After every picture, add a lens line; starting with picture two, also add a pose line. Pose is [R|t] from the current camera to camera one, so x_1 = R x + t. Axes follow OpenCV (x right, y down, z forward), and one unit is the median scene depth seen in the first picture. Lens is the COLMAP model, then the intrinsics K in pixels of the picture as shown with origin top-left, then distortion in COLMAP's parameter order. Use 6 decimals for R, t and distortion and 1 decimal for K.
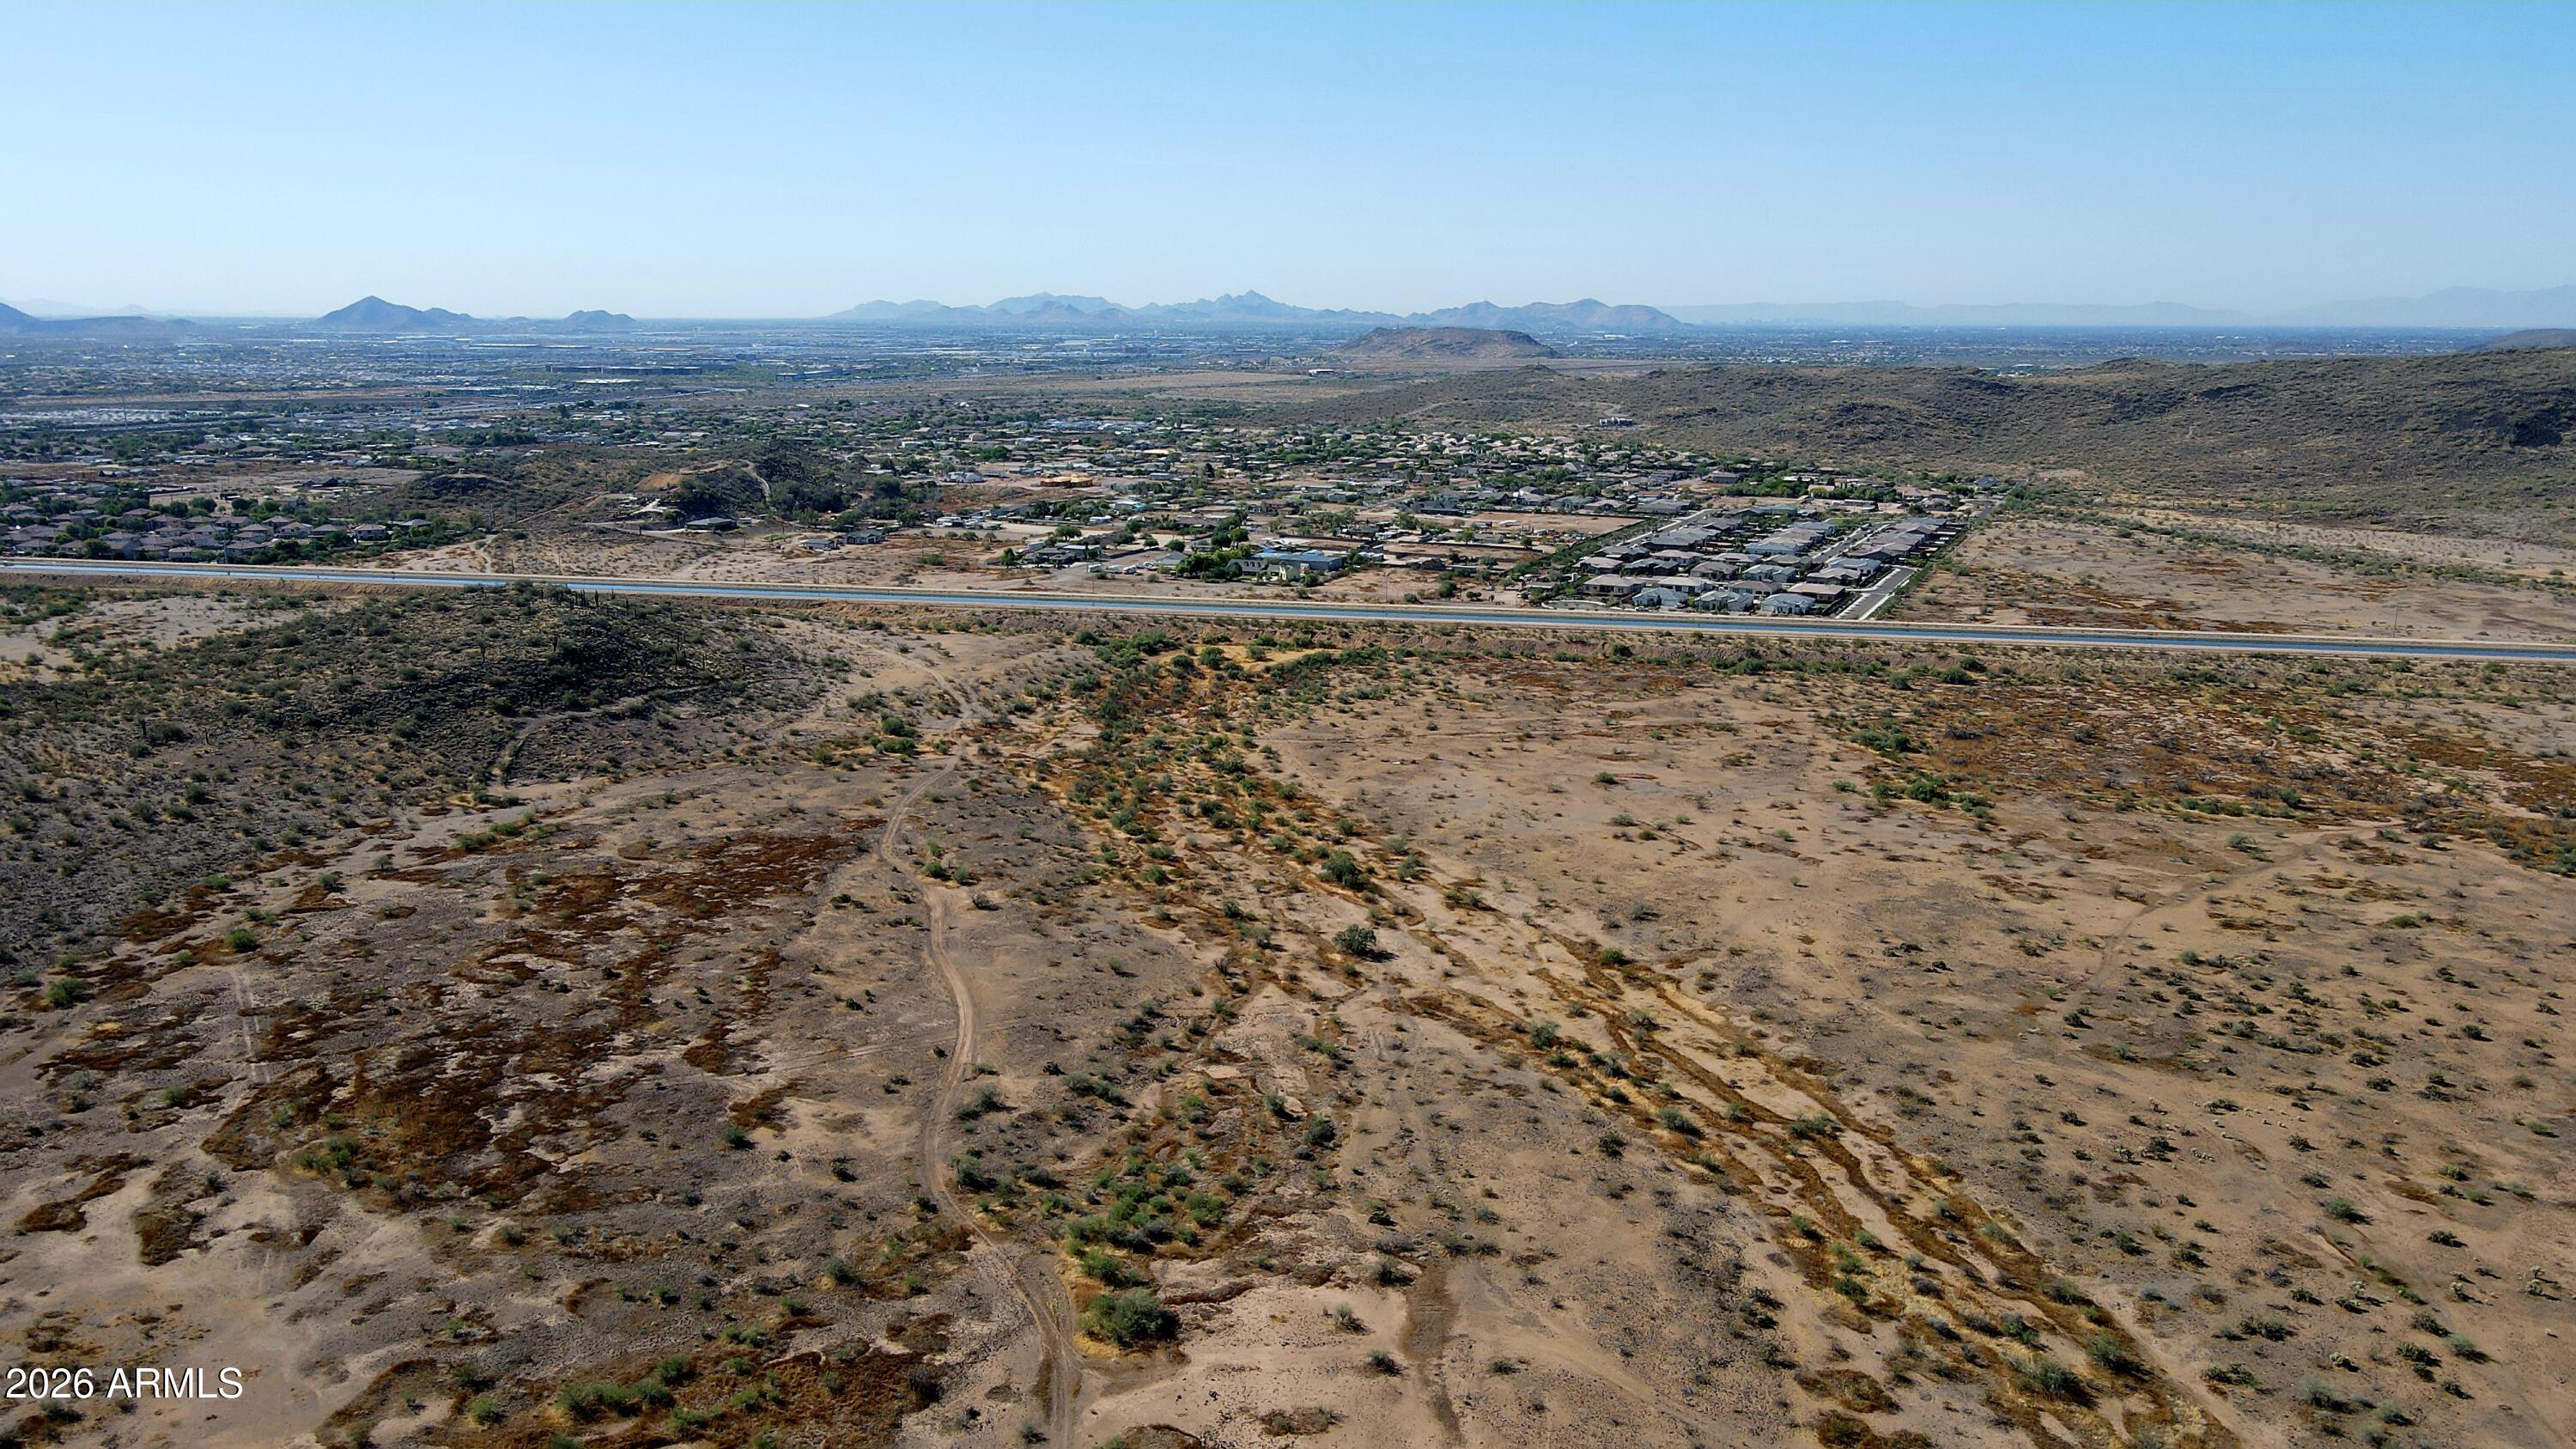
lens RADIAL K [[1904.3, 0, 1288.0], [0, 1904.3, 724.5], [0, 0, 1]] dist [0.000426, 0.028381]
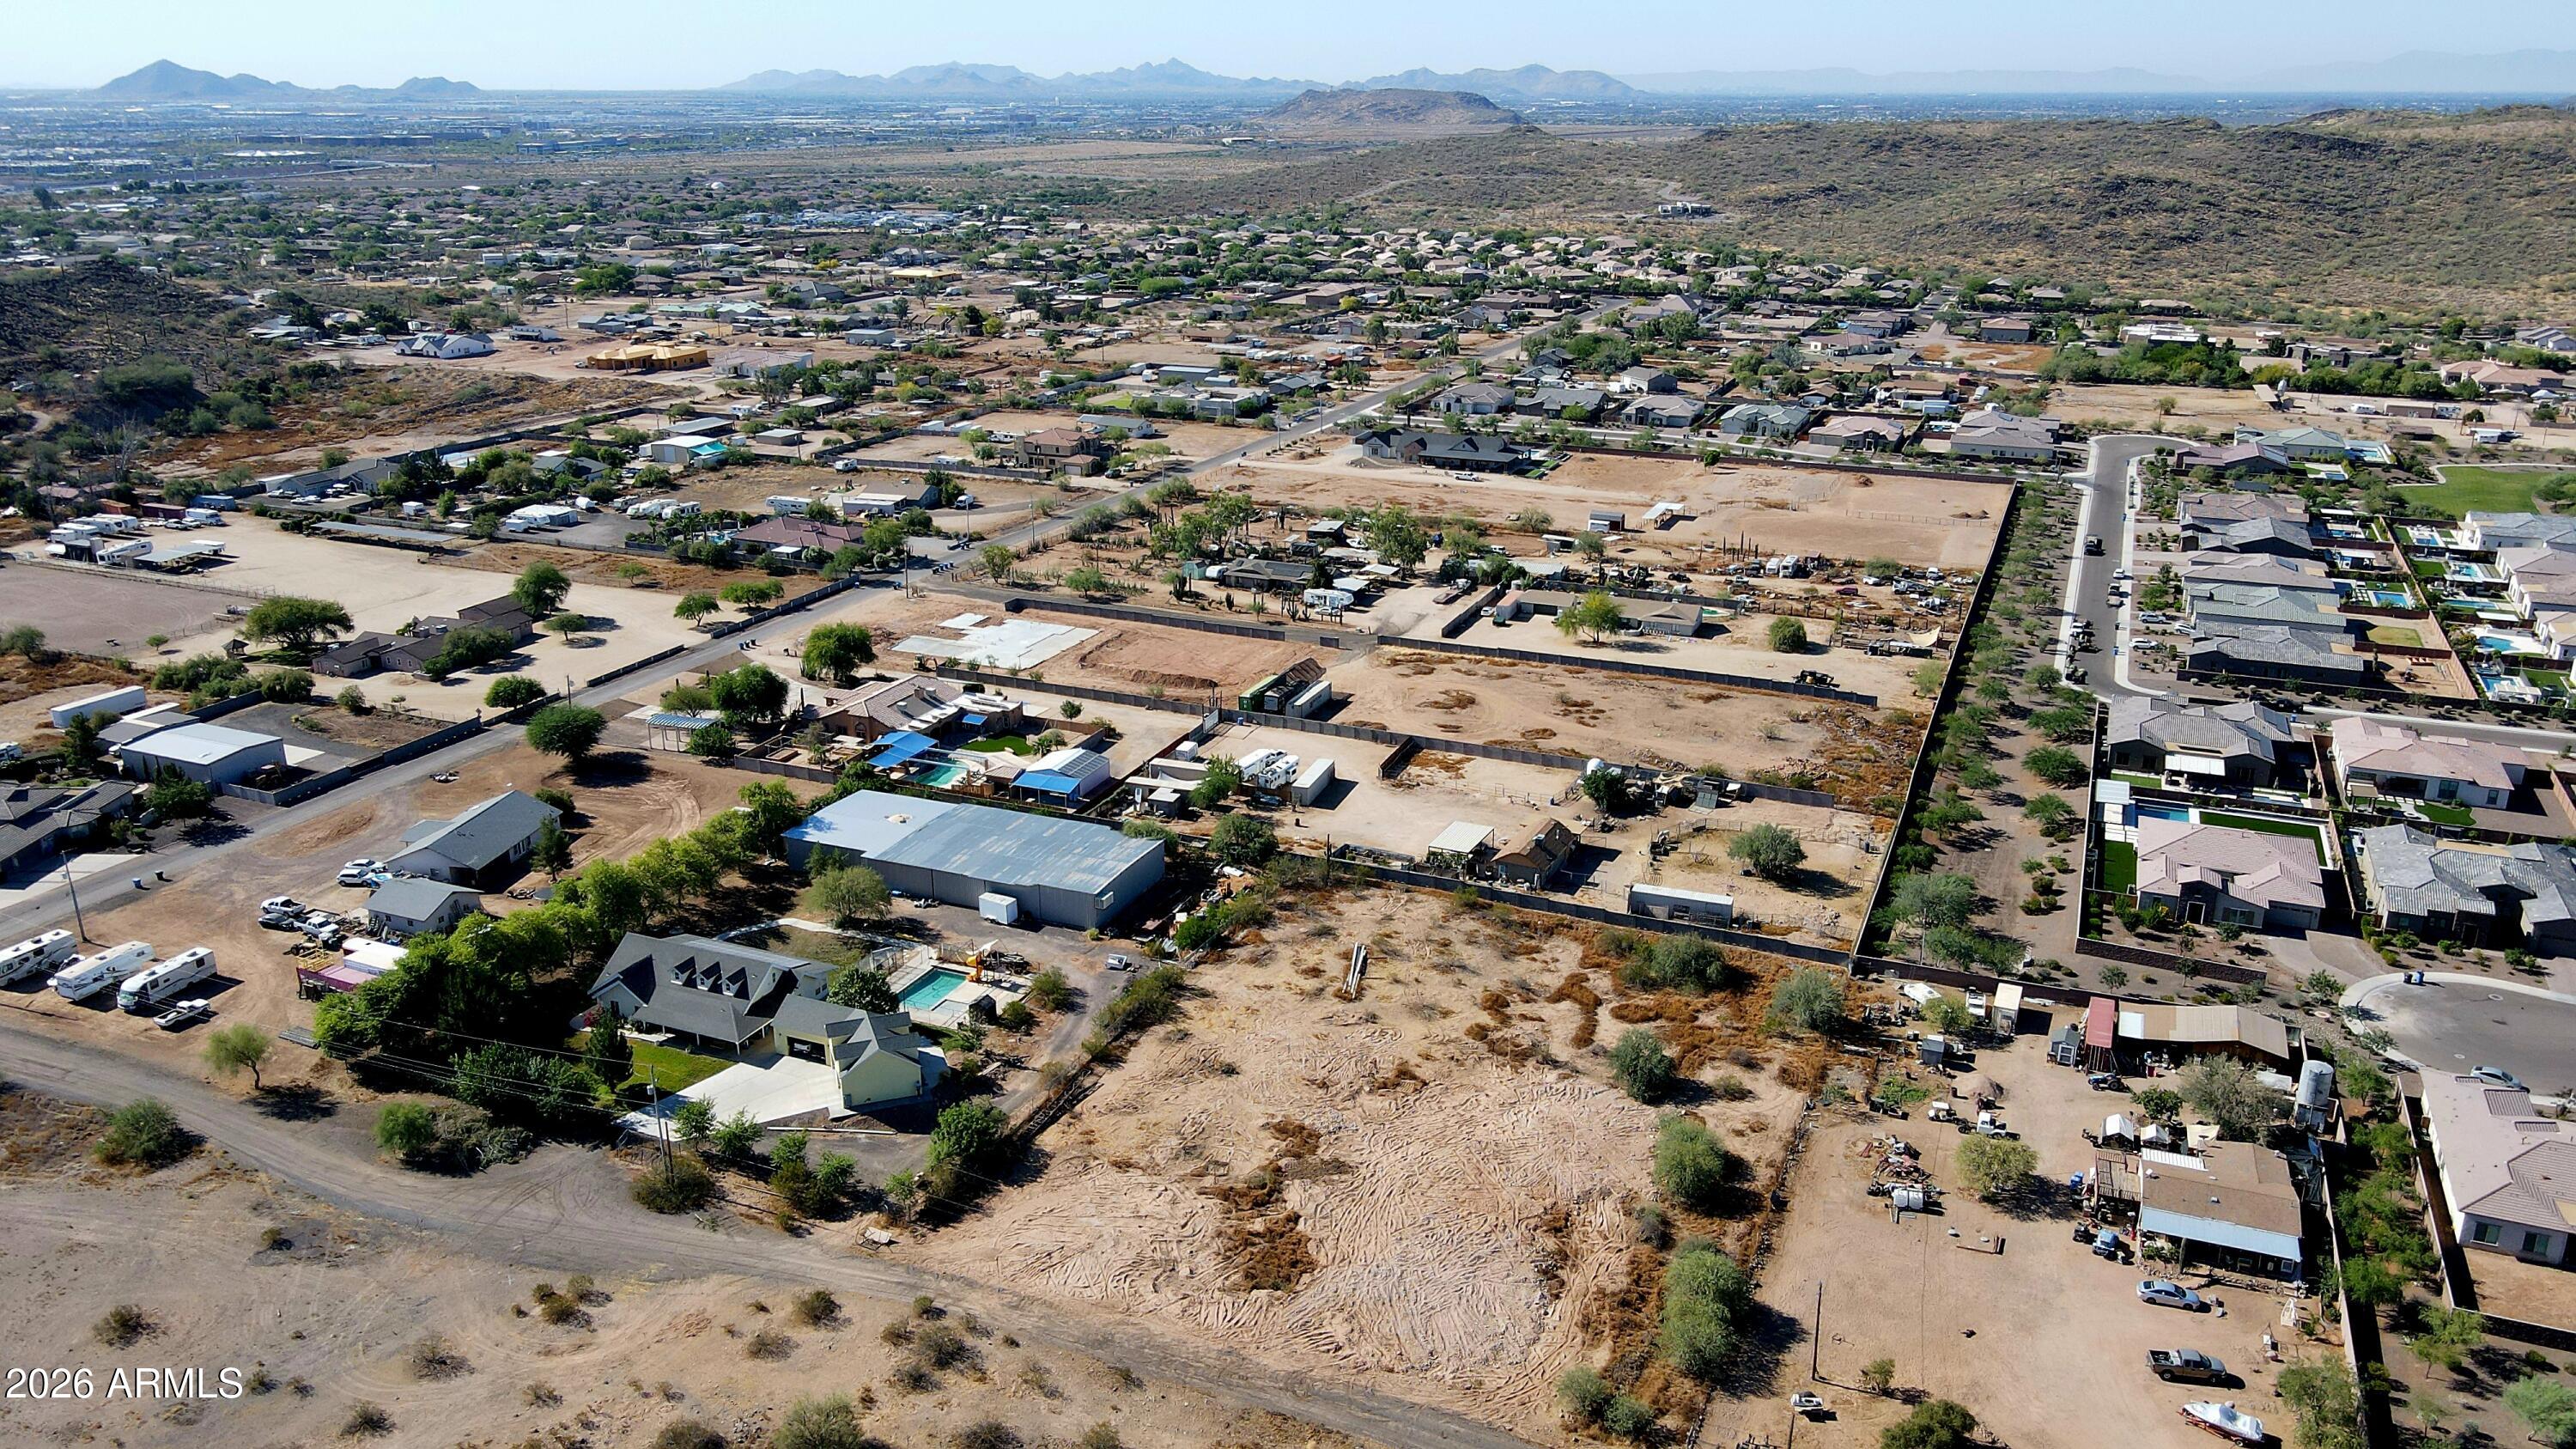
lens RADIAL K [[1904.3, 0, 1288.0], [0, 1904.3, 724.5], [0, 0, 1]] dist [0.000426, 0.028381]
pose [[0.999343, -0.015075, 0.032959, 0.025133], [0.011342, 0.993795, 0.110650, -0.089427], [-0.034422, -0.110203, 0.993313, 0.529154]]
